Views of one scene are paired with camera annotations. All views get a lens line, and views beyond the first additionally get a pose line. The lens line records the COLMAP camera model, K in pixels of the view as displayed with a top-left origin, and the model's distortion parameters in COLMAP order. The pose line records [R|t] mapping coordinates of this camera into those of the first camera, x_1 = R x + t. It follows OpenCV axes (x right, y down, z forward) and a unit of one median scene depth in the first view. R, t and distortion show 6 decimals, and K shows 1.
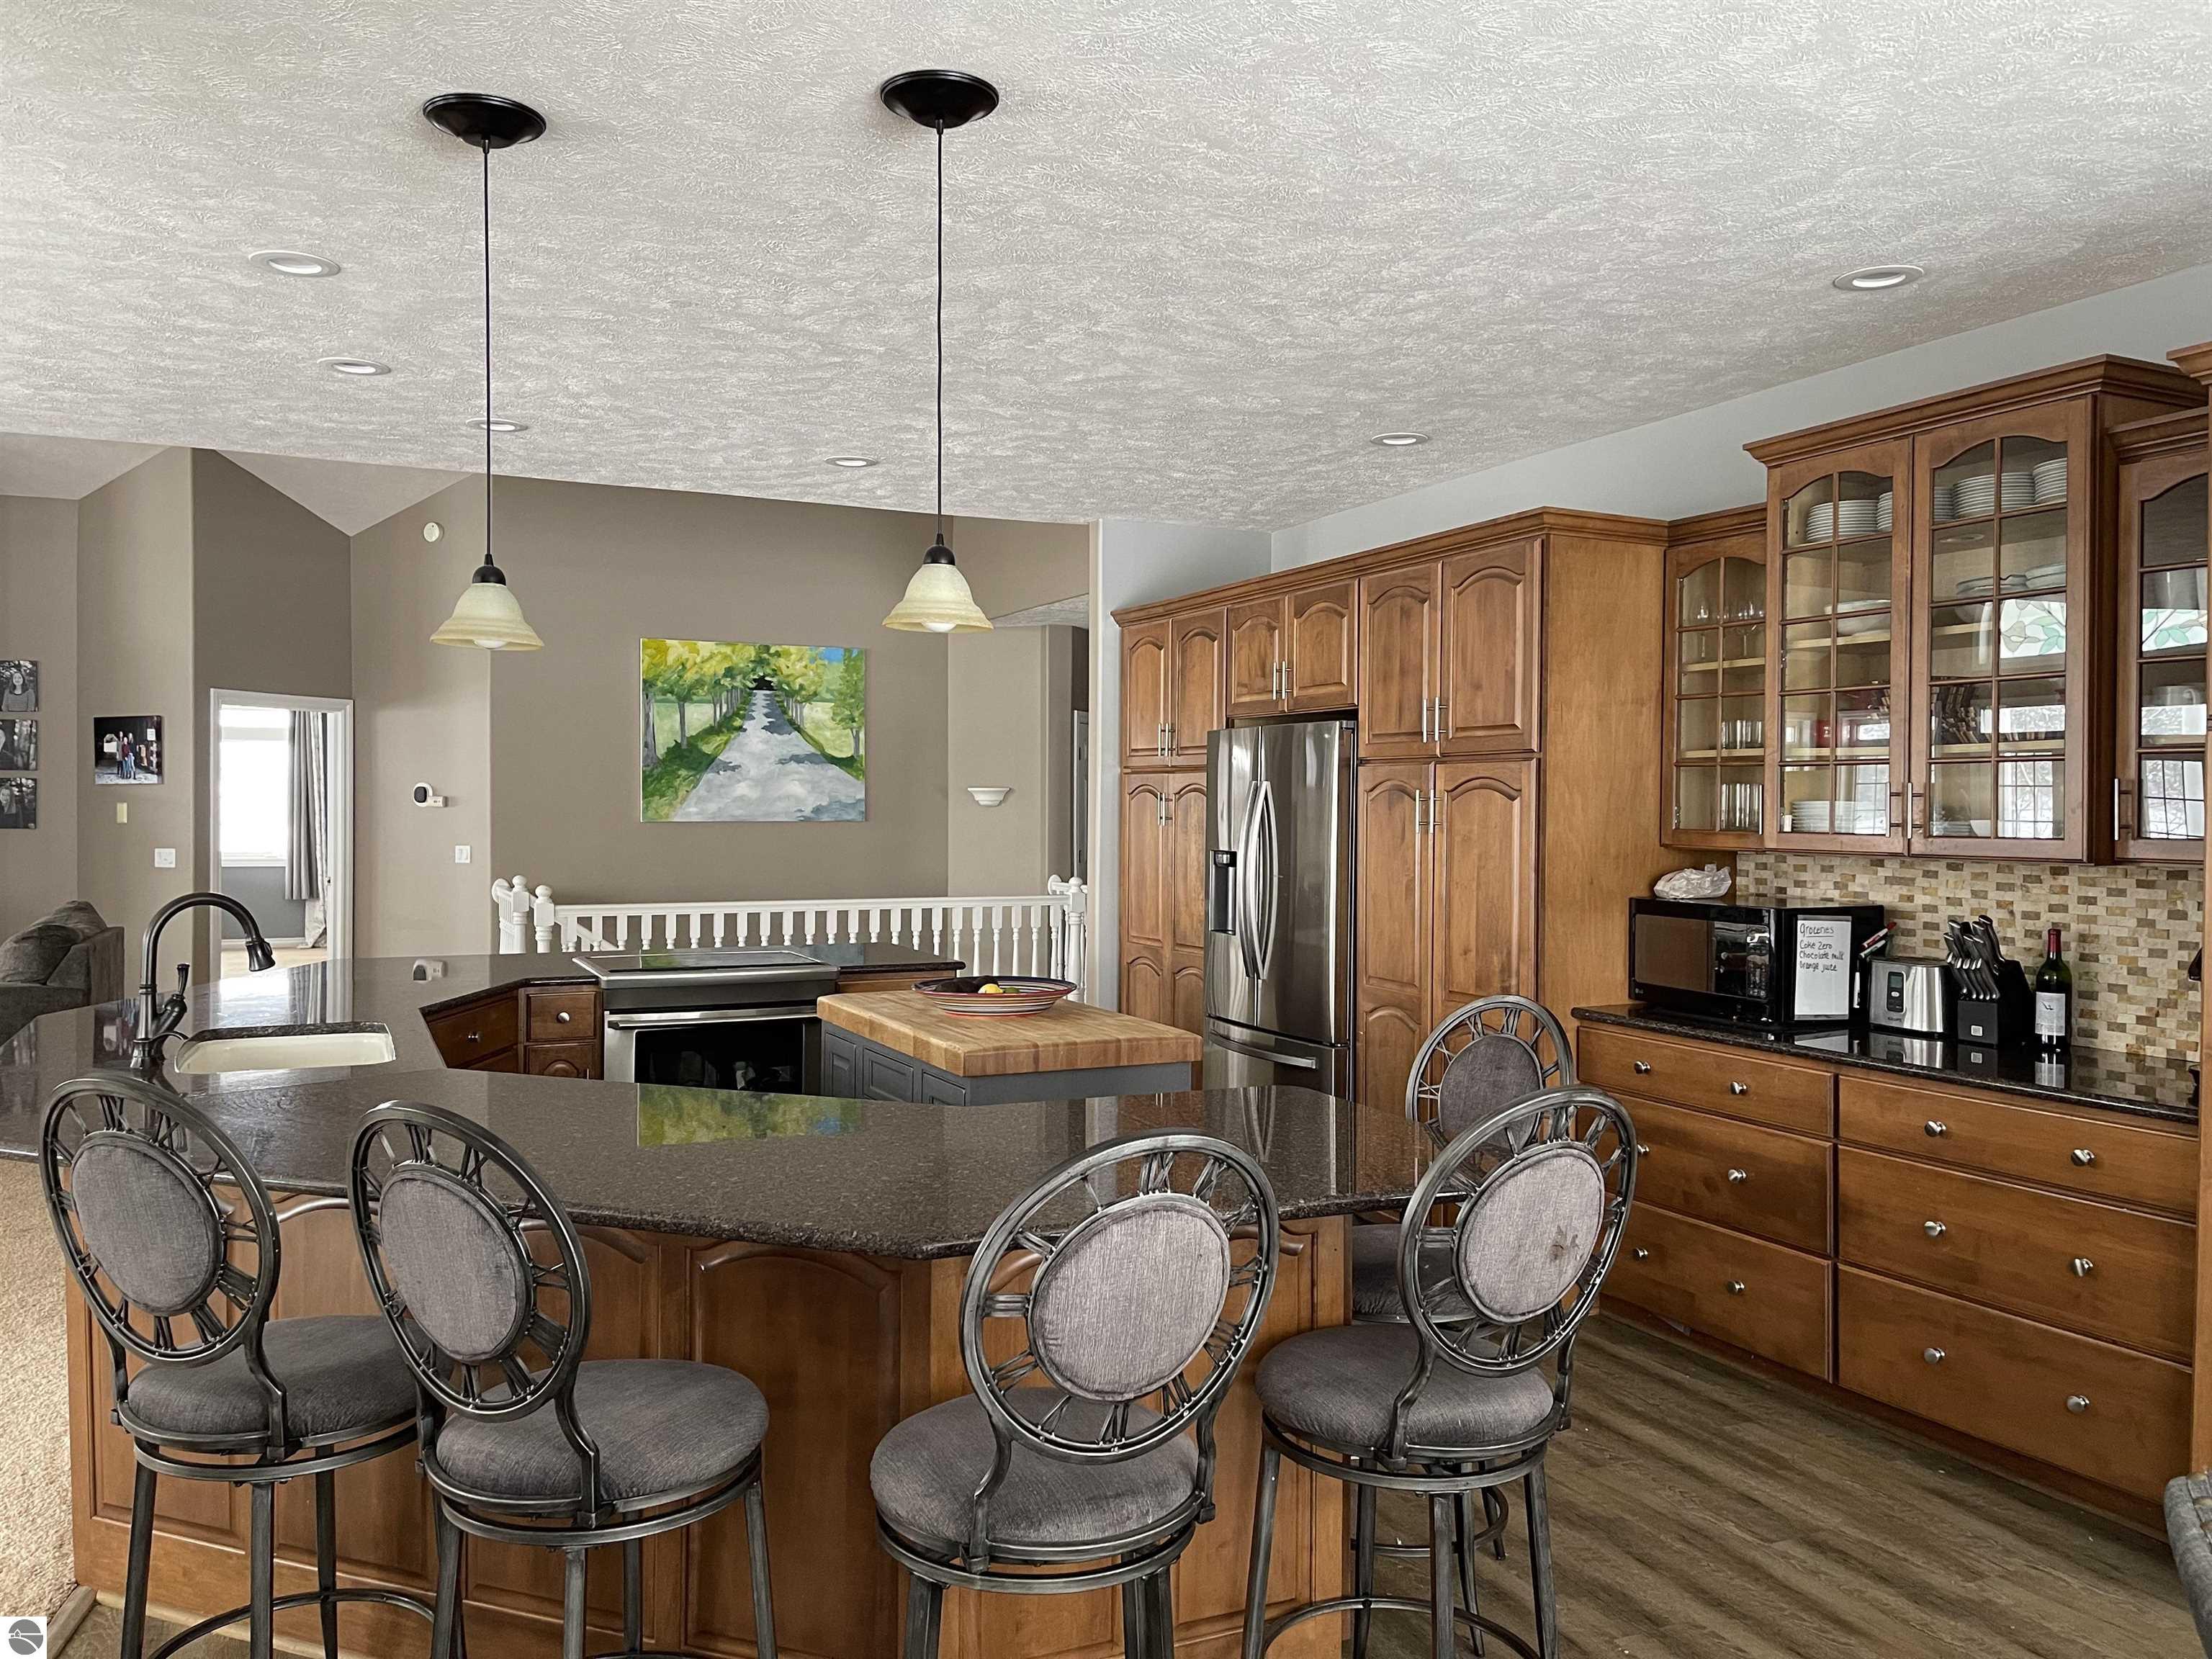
lens RADIAL K [[1663.4, 0, 1106.0], [0, 1663.4, 829.5], [0, 0, 1]] dist [0.067488, -0.070445]
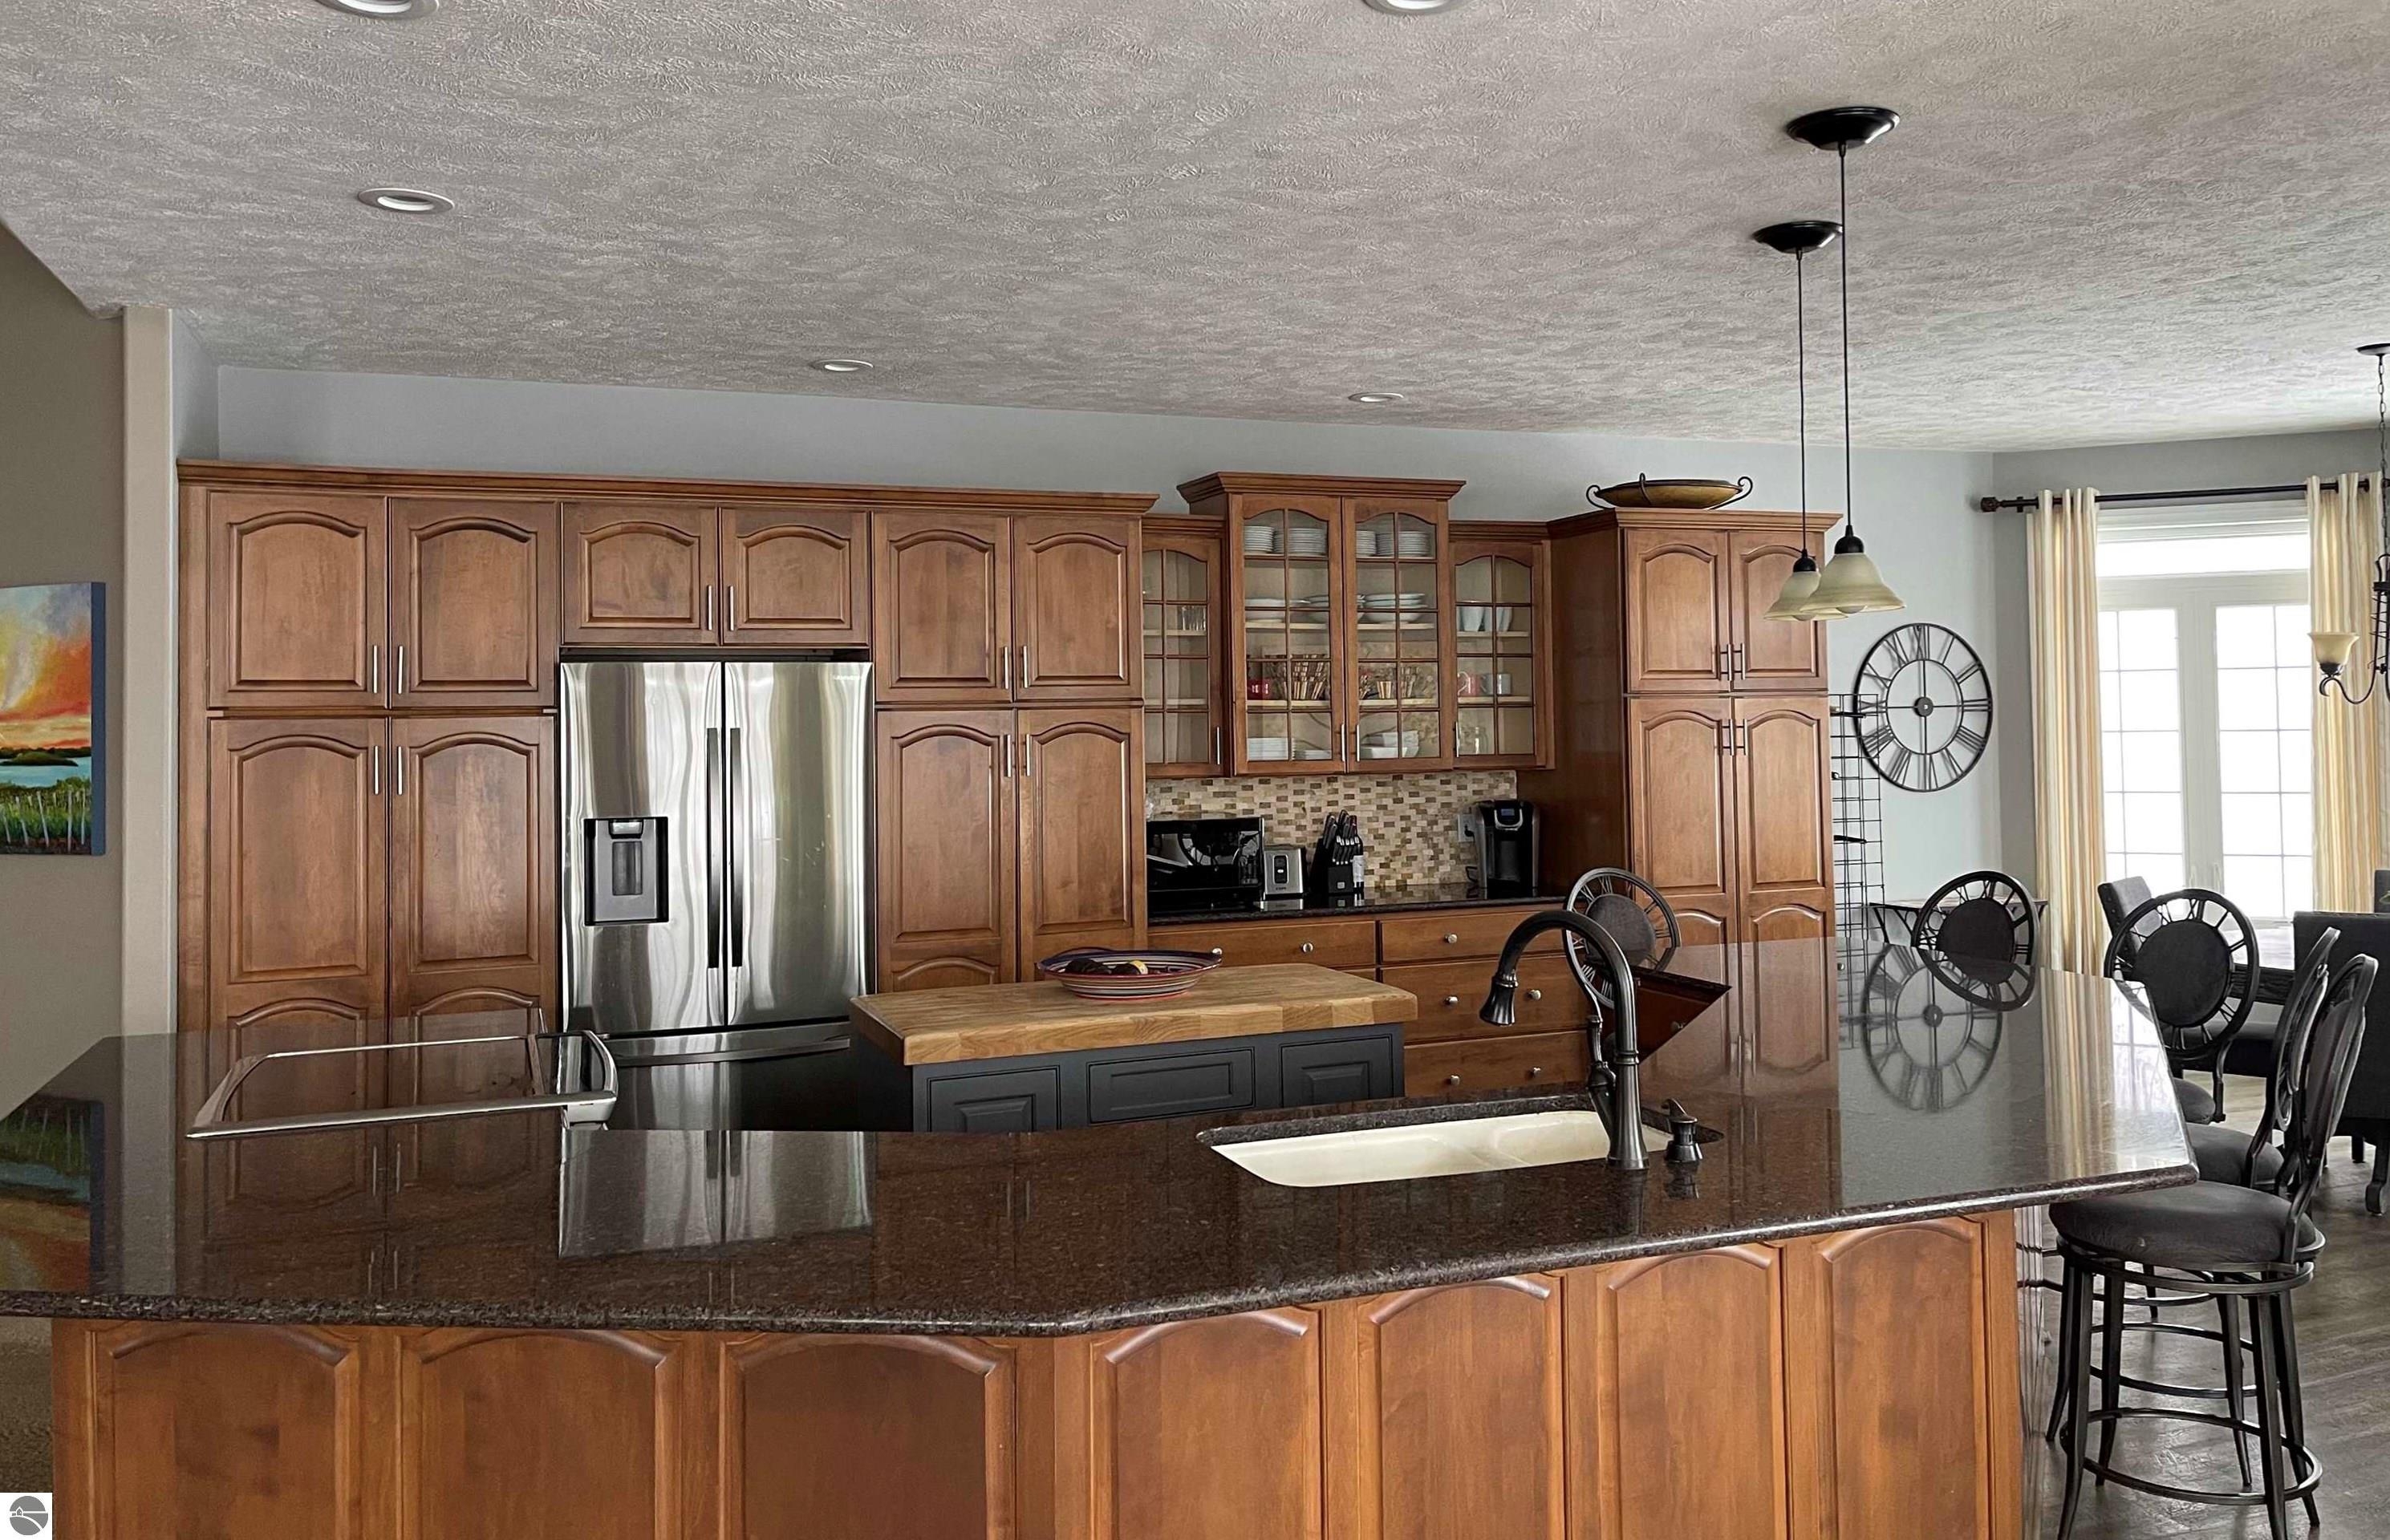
lens RADIAL K [[1842.3, 0, 1223.0], [0, 1842.3, 671.2], [0, 0, 1]] dist [0.068067, -0.066823]
pose [[0.067554, 0.018188, 0.997550, -1.021110], [0.029696, 0.999354, -0.020232, -0.039378], [-0.997274, 0.030990, 0.066970, 0.860433]]
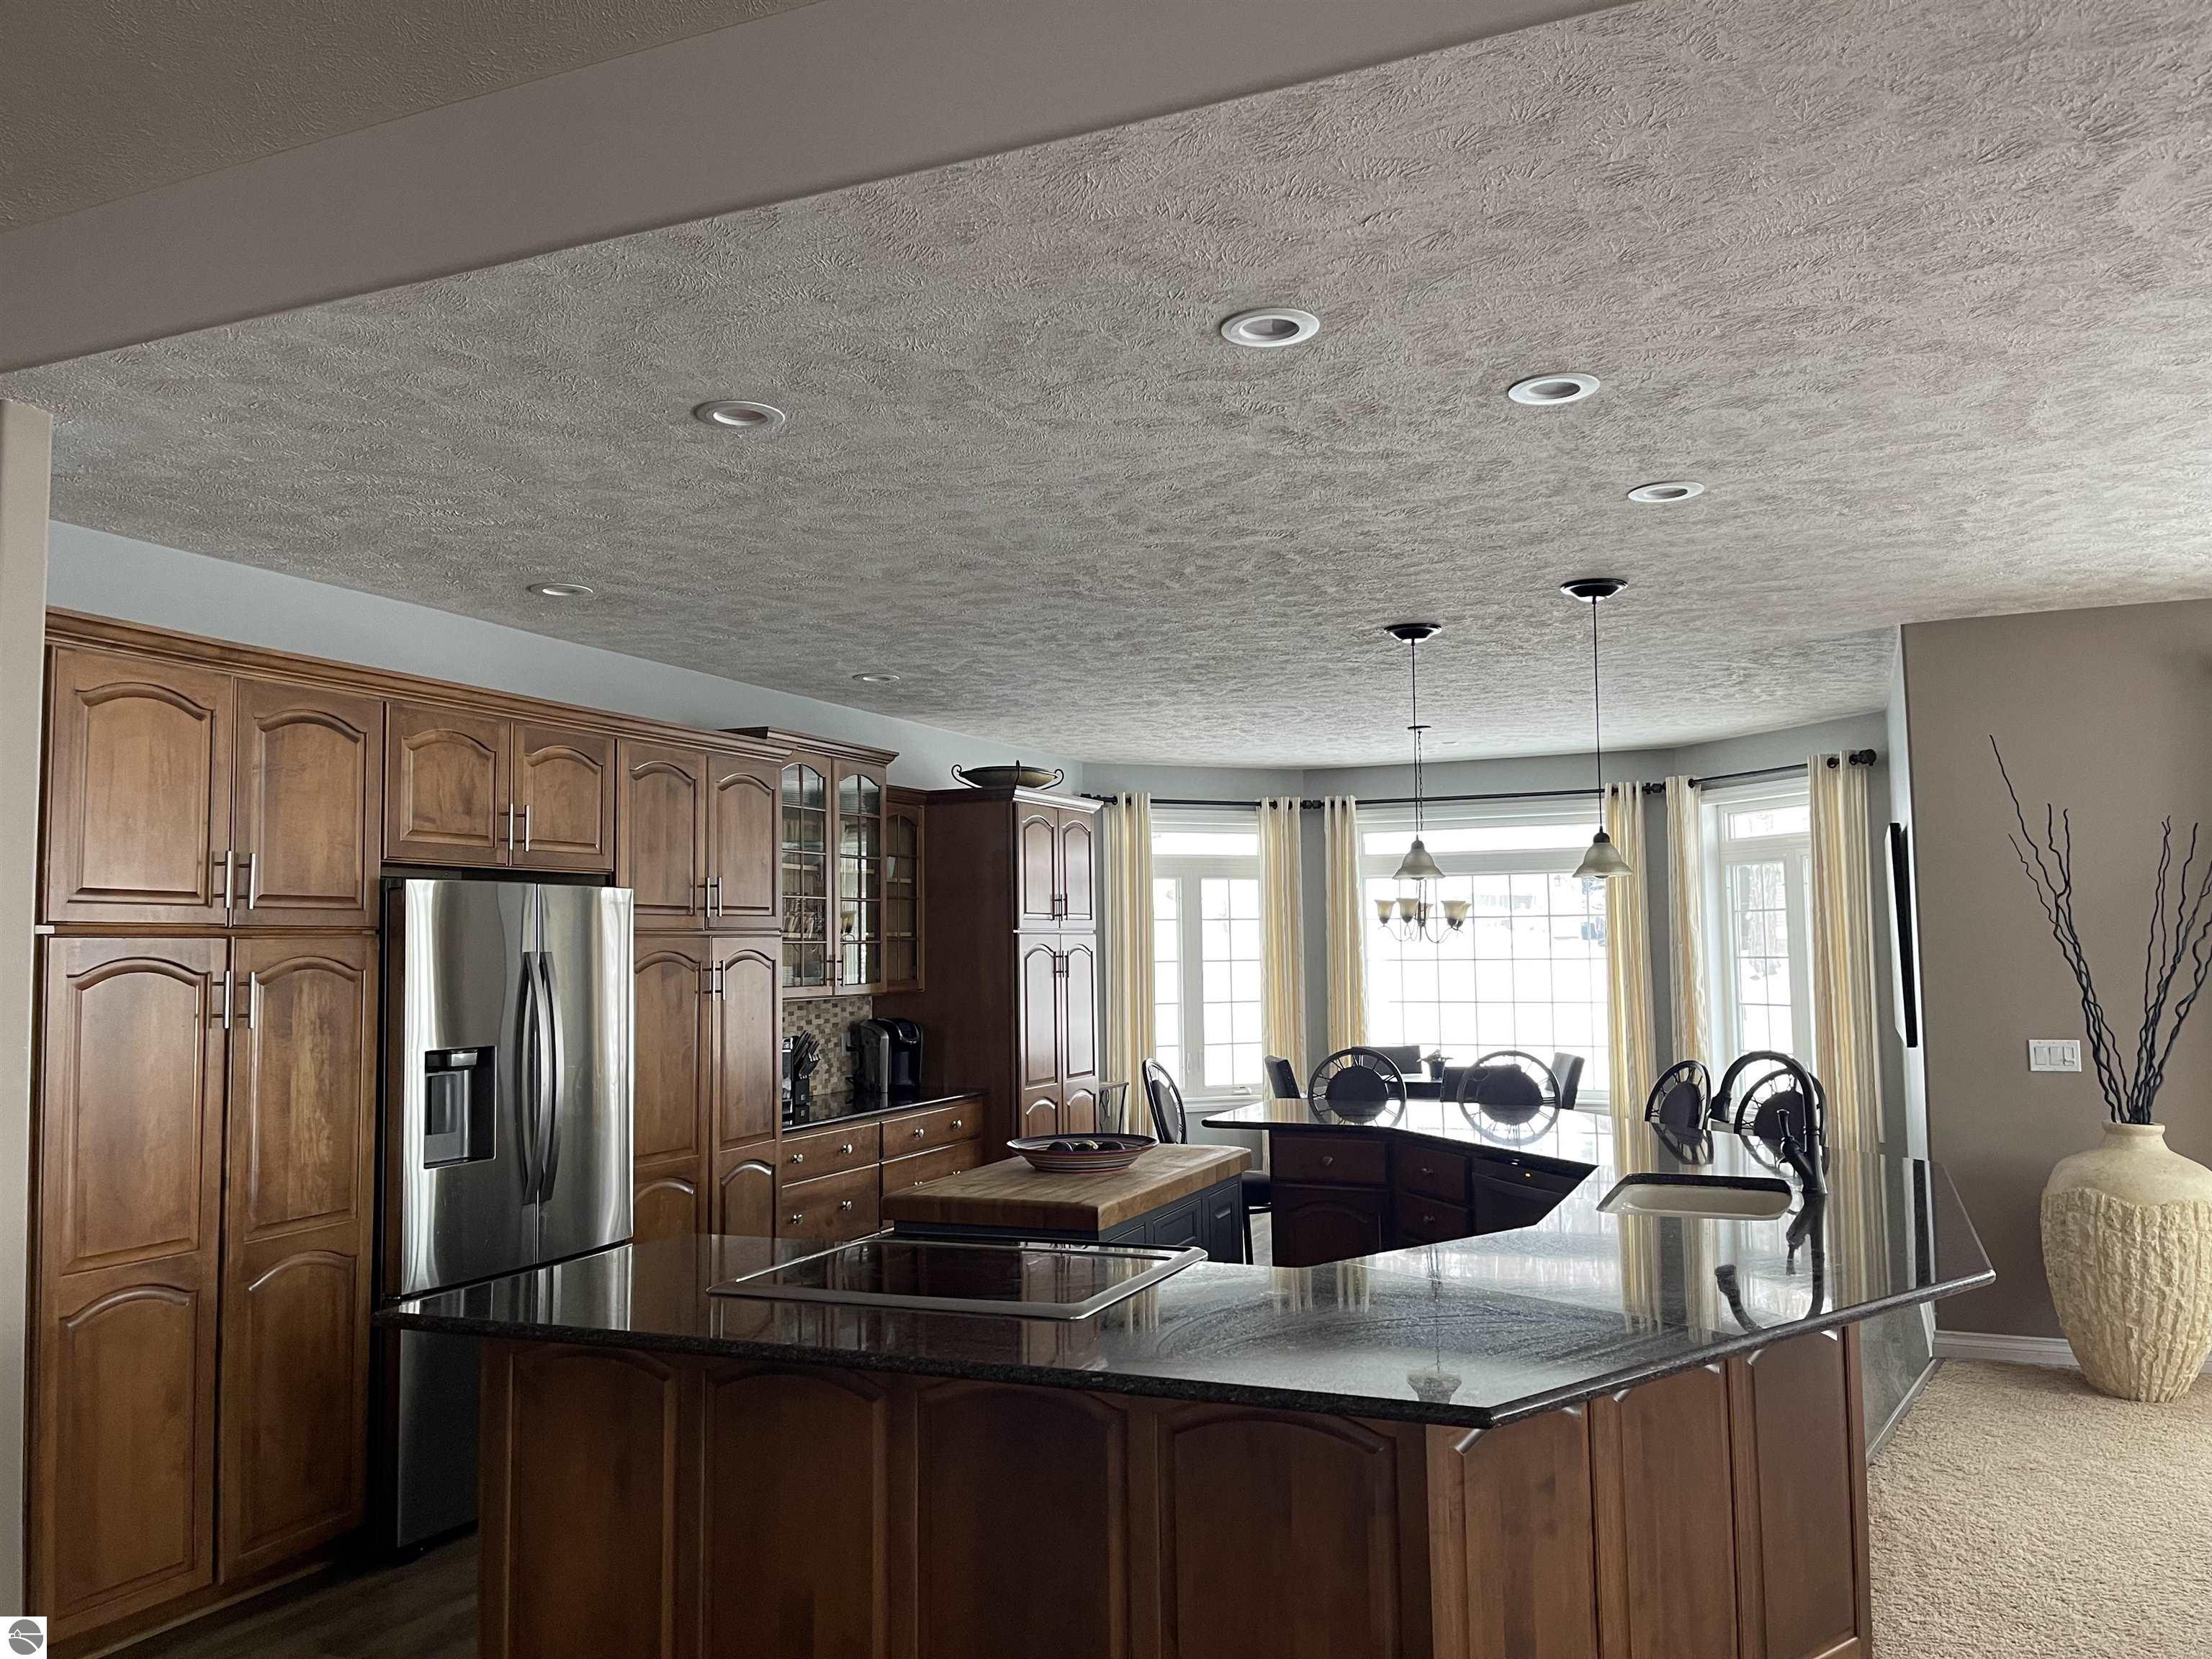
lens RADIAL K [[1663.3, 0, 1124.7], [0, 1663.3, 846.4], [0, 0, 1]] dist [0.080859, -0.097143]
pose [[-0.665302, 0.047930, 0.745034, -0.878691], [0.019984, 0.998723, -0.046405, -0.046294], [-0.746307, -0.015985, -0.665410, 1.661090]]
